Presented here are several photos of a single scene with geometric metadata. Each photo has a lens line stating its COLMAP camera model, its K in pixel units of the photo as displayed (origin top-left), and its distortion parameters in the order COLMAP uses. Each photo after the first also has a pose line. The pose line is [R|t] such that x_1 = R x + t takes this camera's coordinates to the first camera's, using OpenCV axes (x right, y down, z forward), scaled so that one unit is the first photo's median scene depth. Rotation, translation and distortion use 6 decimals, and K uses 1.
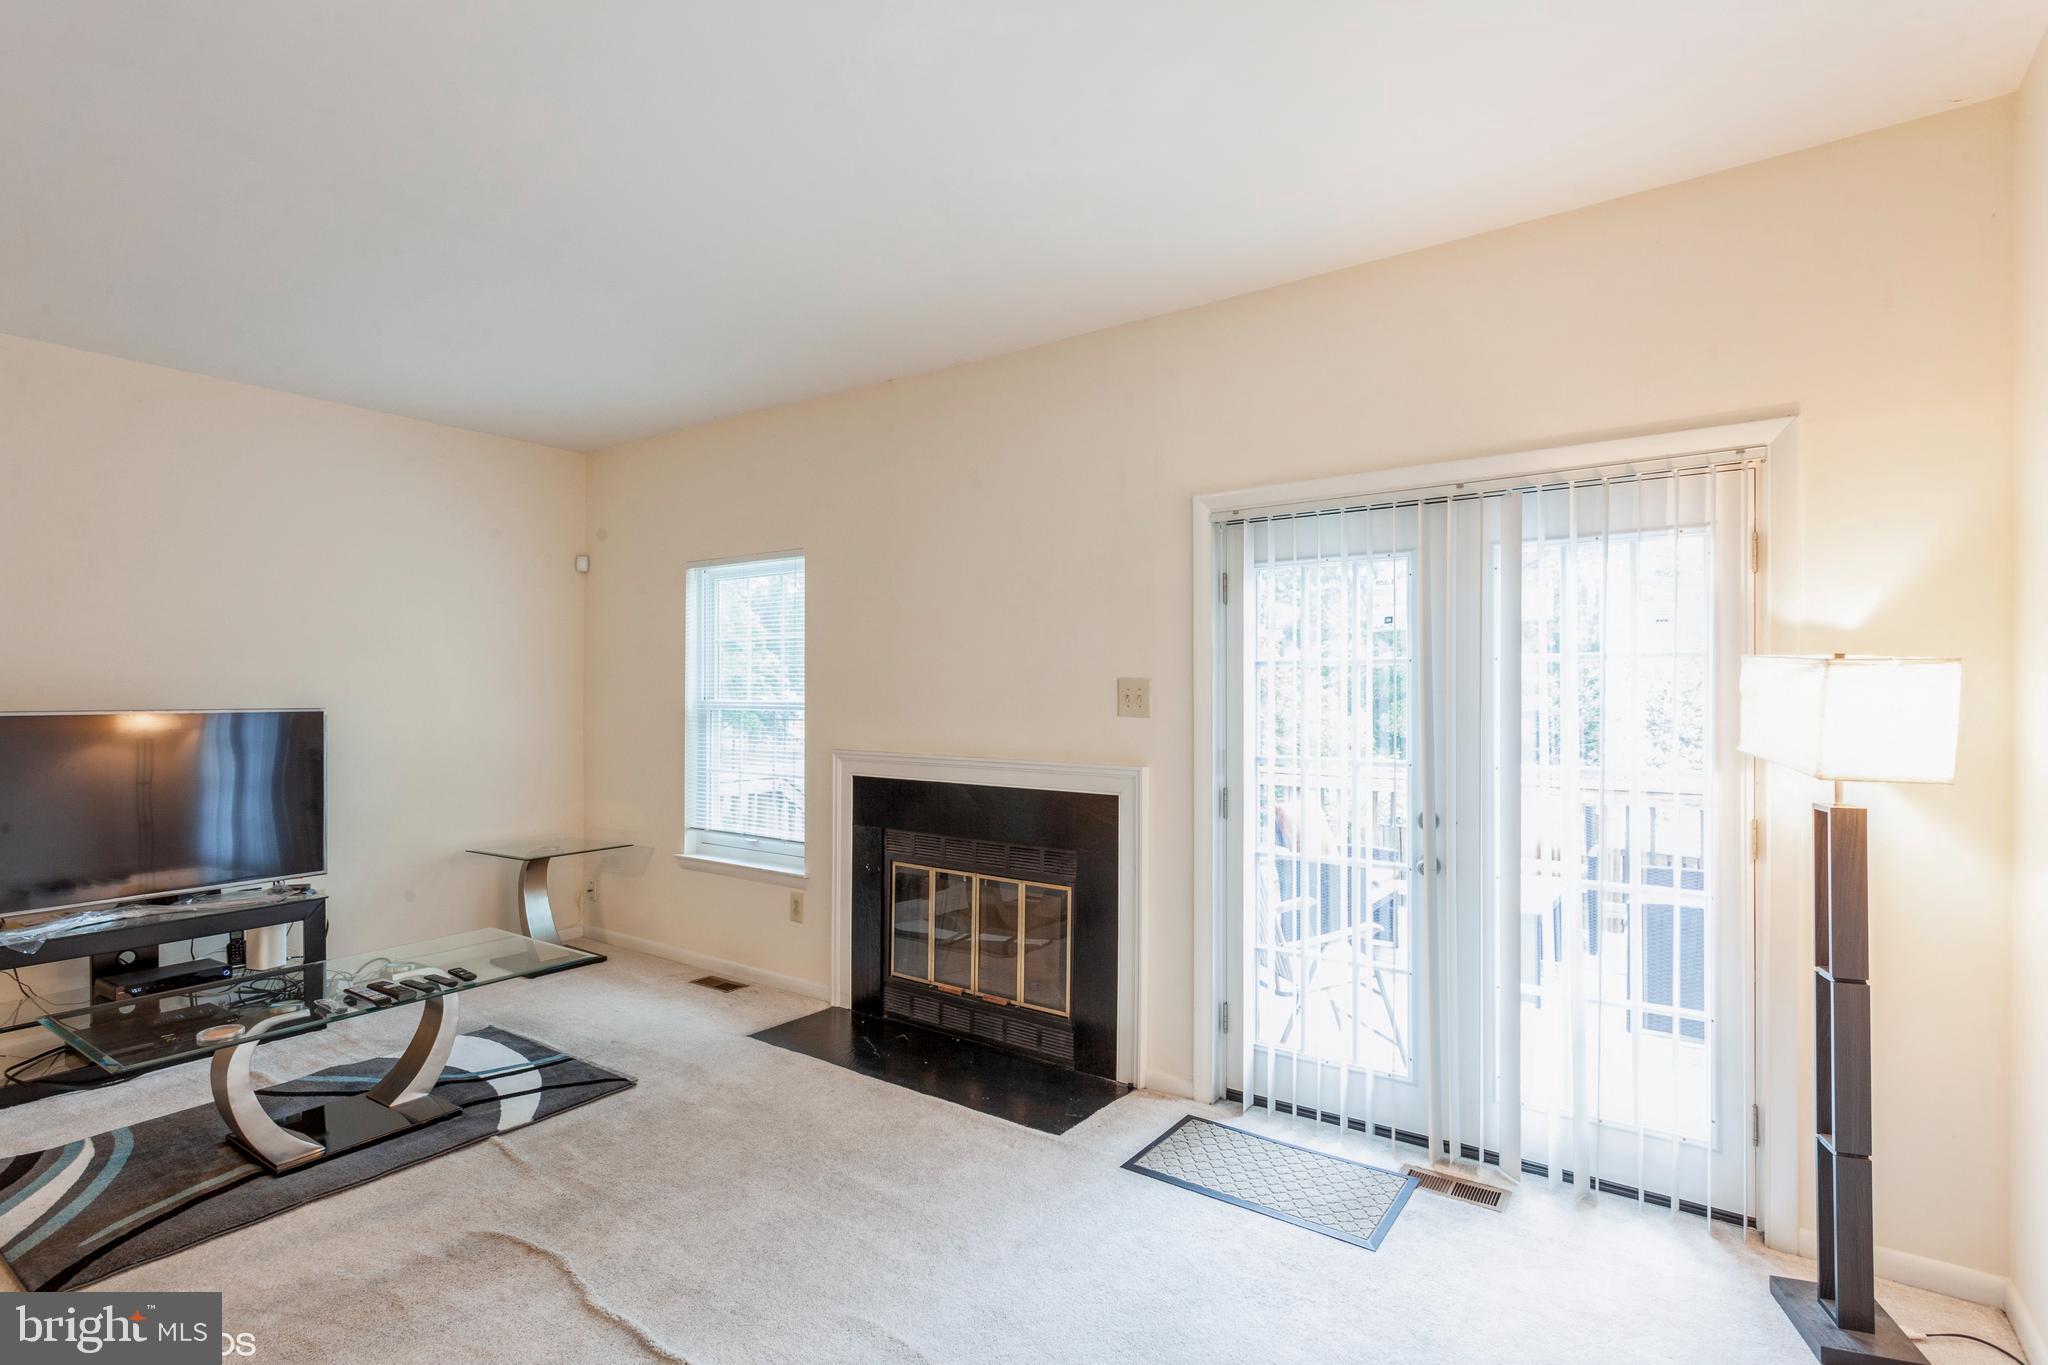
lens RADIAL K [[971.5, 0, 1030.5], [0, 971.5, 690.6], [0, 0, 1]] dist [0.002432, 0.000586]
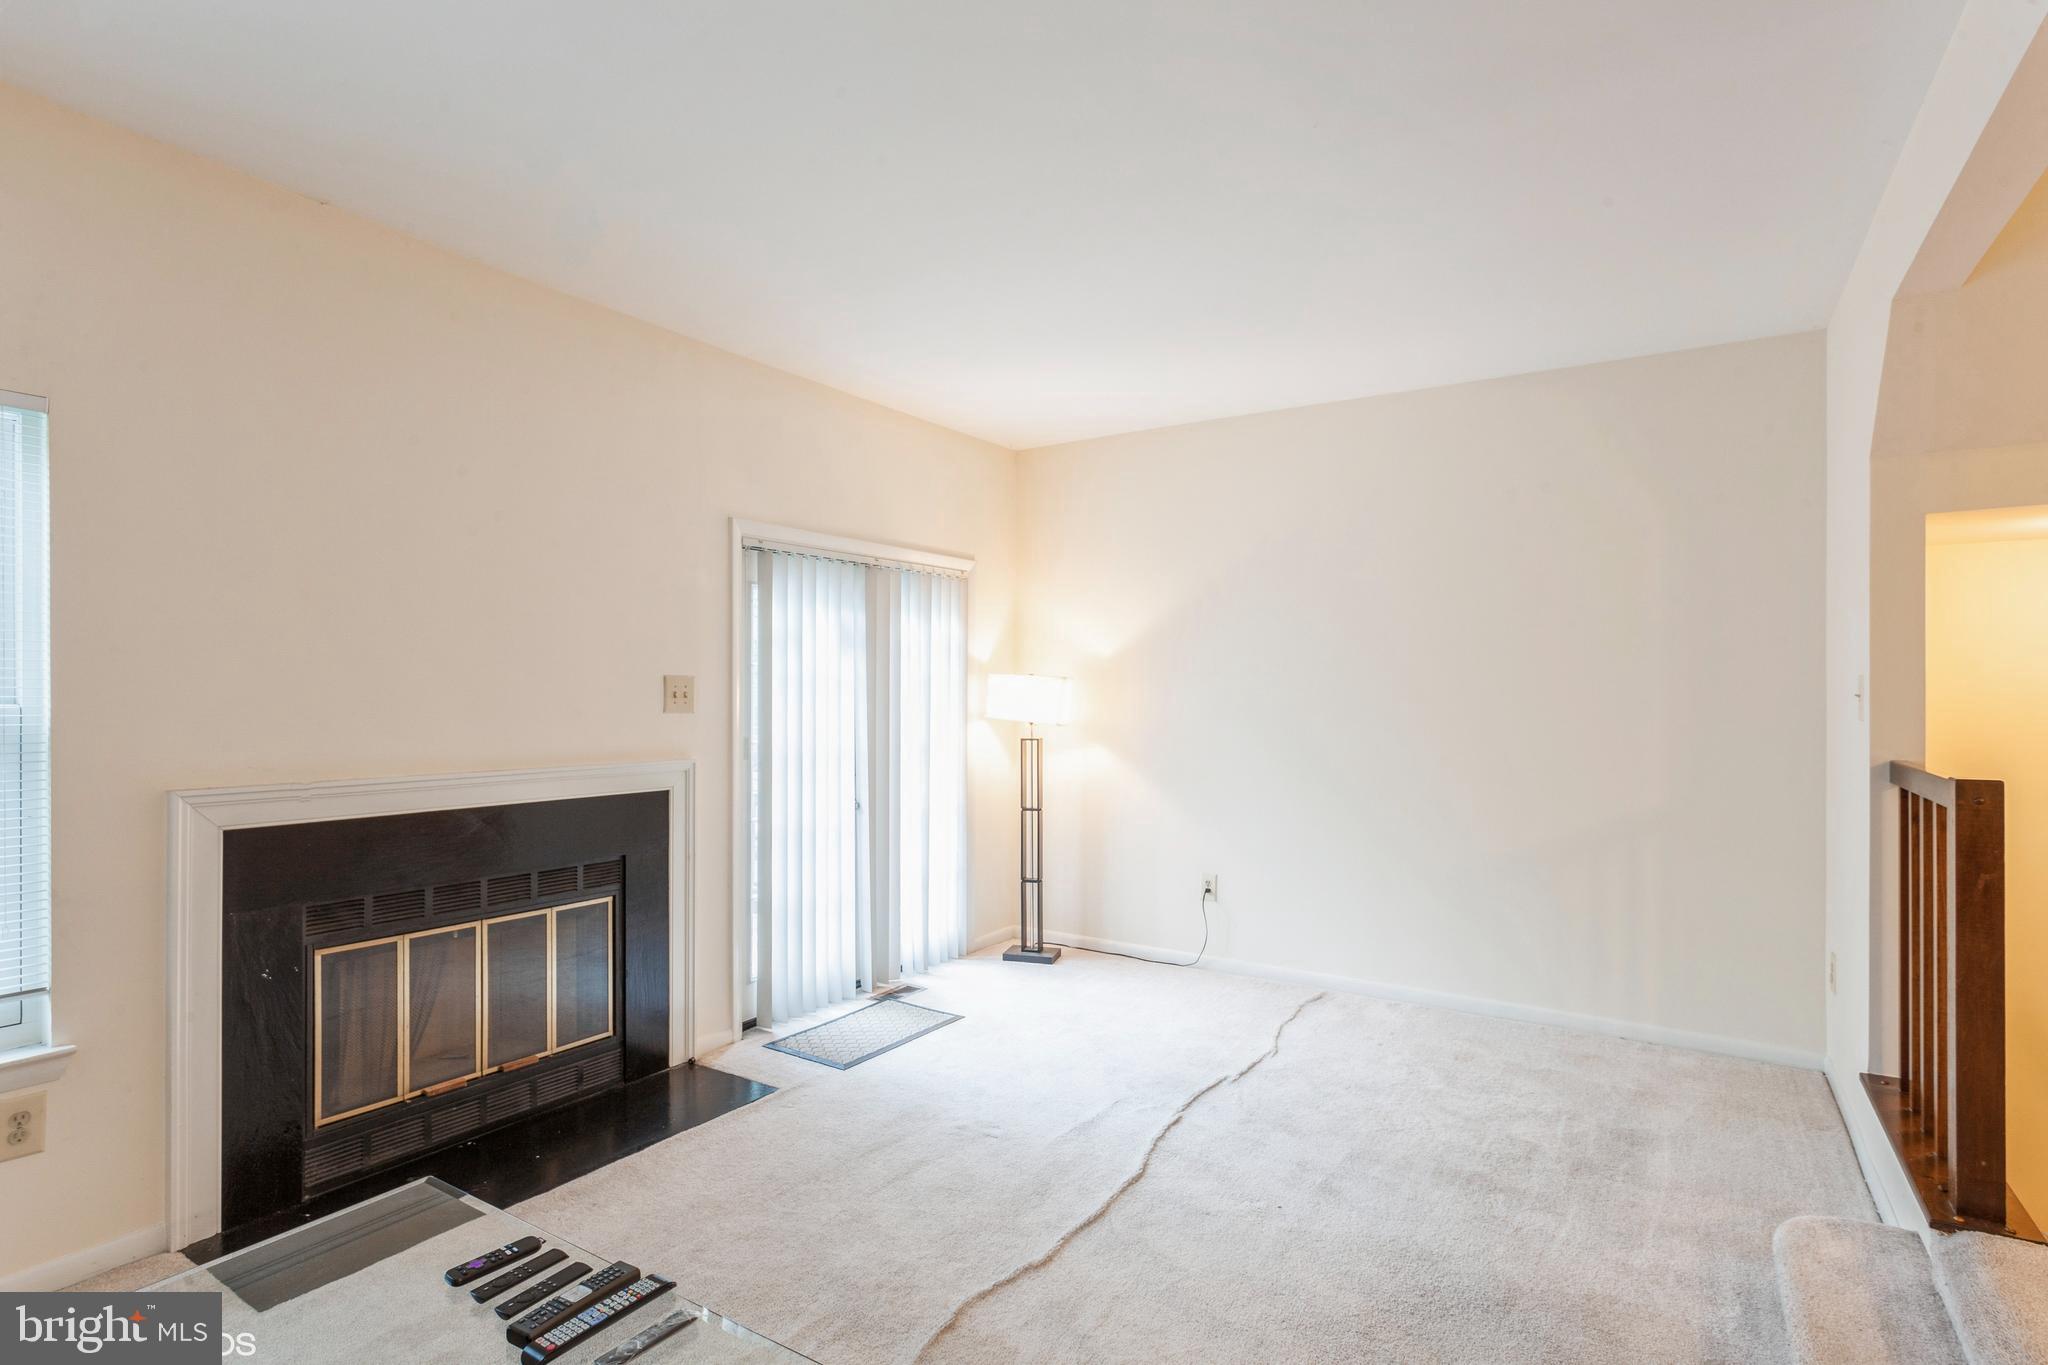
lens RADIAL K [[971.5, 0, 1030.2], [0, 971.5, 690.3], [0, 0, 1]] dist [0.002432, 0.000586]
pose [[-0.024343, -0.001864, 0.999702, -0.942460], [-0.009374, 0.999955, 0.001636, -0.002663], [-0.999660, -0.009332, -0.024360, 0.644144]]
